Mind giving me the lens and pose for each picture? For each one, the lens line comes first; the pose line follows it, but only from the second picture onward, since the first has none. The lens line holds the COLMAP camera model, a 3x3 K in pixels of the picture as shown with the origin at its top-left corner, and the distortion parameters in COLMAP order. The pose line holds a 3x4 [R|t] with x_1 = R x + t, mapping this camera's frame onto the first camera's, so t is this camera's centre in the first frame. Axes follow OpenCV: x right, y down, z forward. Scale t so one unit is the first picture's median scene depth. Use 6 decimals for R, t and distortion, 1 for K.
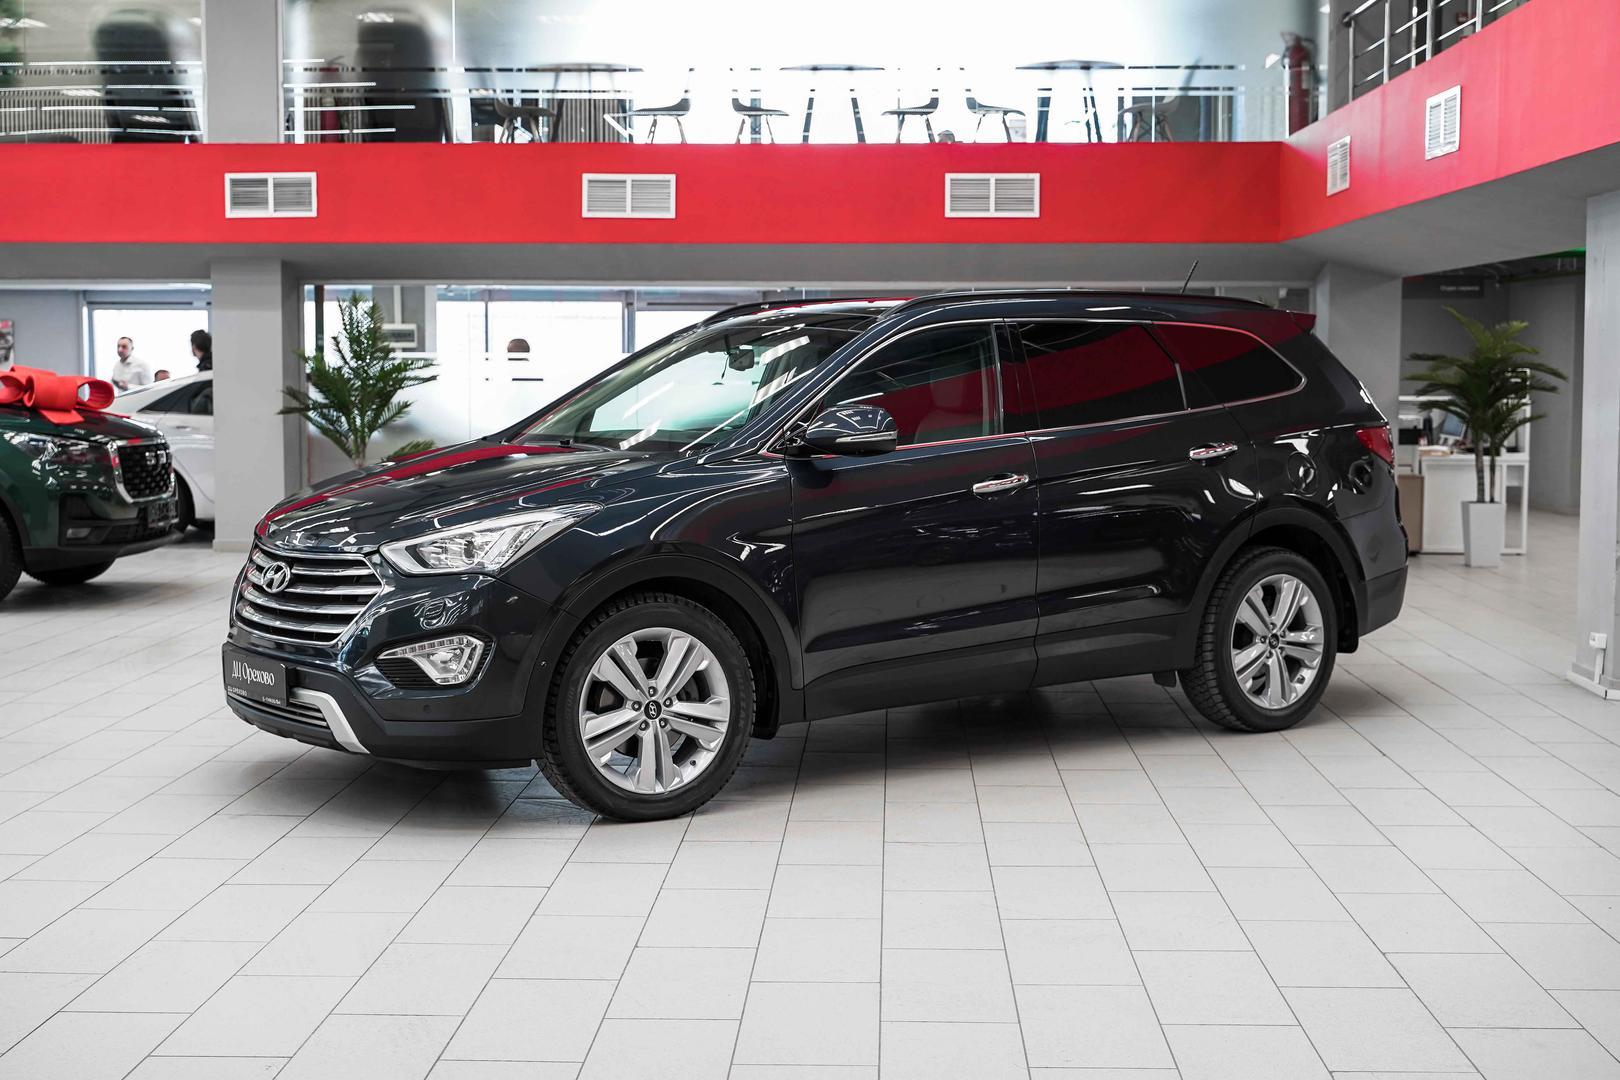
lens RADIAL K [[2178.3, 0, 810.0], [0, 2178.3, 540.0], [0, 0, 1]] dist [-0.003542, 0.024845]
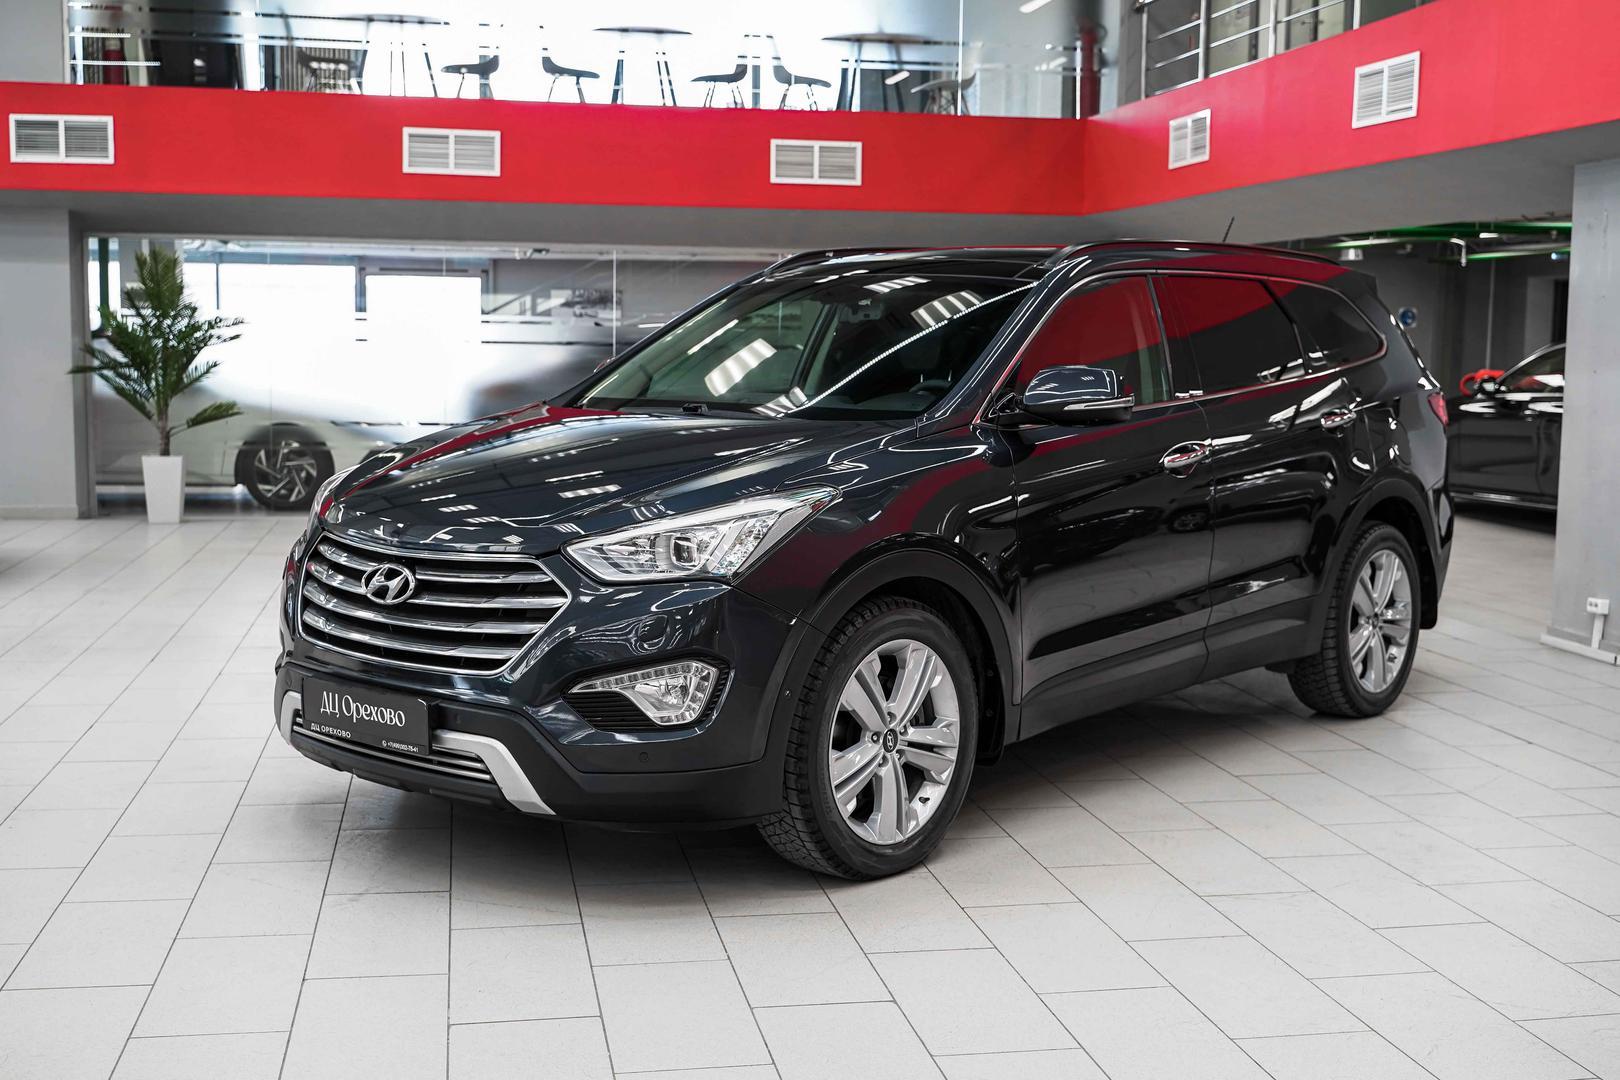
lens RADIAL K [[1850.9, 0, 810.0], [0, 1850.9, 540.0], [0, 0, 1]] dist [0.004671, -0.027119]
pose [[0.975471, -0.014389, 0.219656, -0.111025], [0.007832, 0.999498, 0.030693, -0.007996], [-0.219987, -0.028219, 0.975095, 0.148855]]
